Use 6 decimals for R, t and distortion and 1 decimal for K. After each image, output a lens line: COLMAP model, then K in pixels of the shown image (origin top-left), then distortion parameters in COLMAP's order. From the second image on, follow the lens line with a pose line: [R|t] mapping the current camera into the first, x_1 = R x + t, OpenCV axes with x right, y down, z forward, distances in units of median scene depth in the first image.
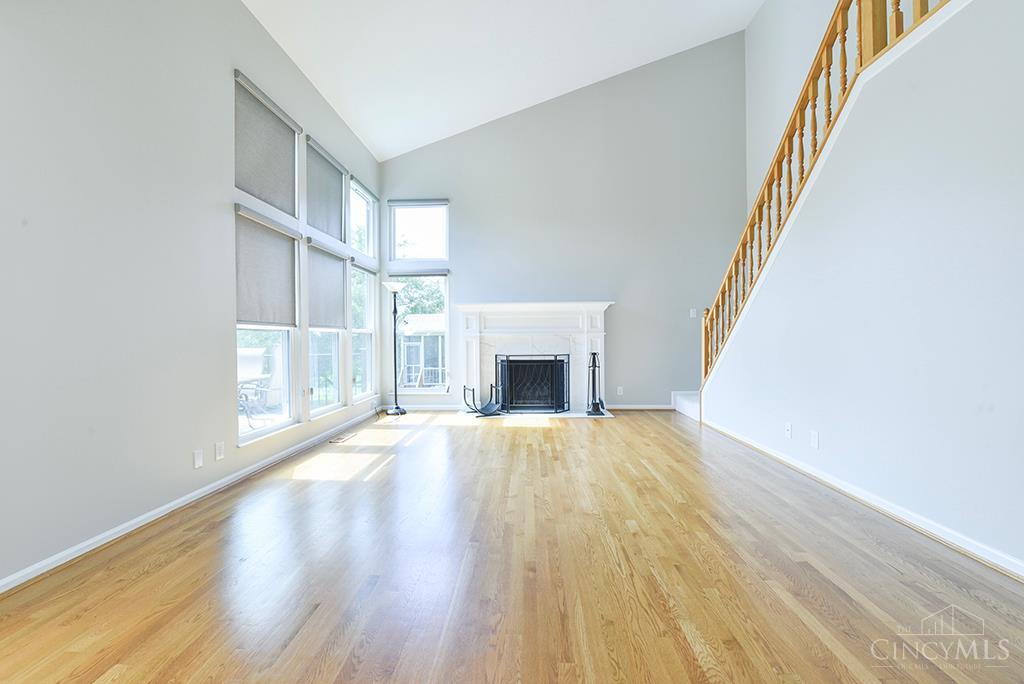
lens RADIAL K [[426.1, 0, 513.5], [0, 426.1, 341.2], [0, 0, 1]] dist [-0.003706, -0.000551]
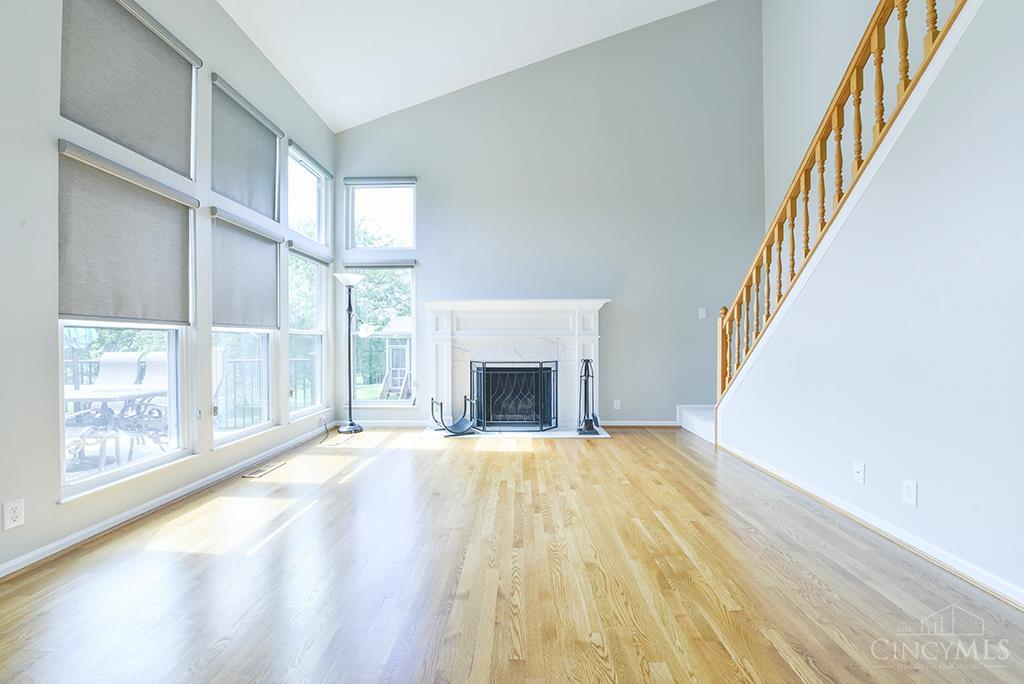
lens RADIAL K [[411.3, 0, 512.4], [0, 411.3, 345.3], [0, 0, 1]] dist [-0.013675, -0.002293]
pose [[0.999833, 0.005337, 0.017484, 0.038621], [-0.005384, 0.999982, 0.002667, -0.003268], [-0.017469, -0.002760, 0.999844, 0.263555]]
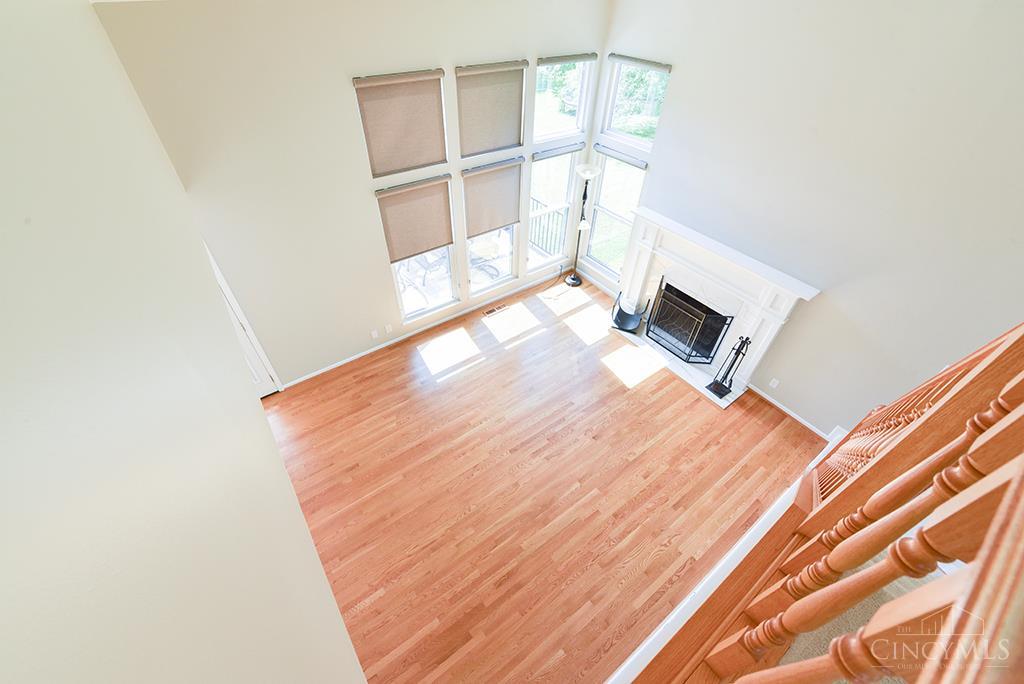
lens RADIAL K [[411.3, 0, 516.8], [0, 411.3, 341.3], [0, 0, 1]] dist [-0.013675, -0.002293]
pose [[0.620866, 0.550823, -0.557781, 0.485417], [-0.034967, 0.730282, 0.682251, -0.663855], [0.783136, -0.404083, 0.472668, 0.391392]]
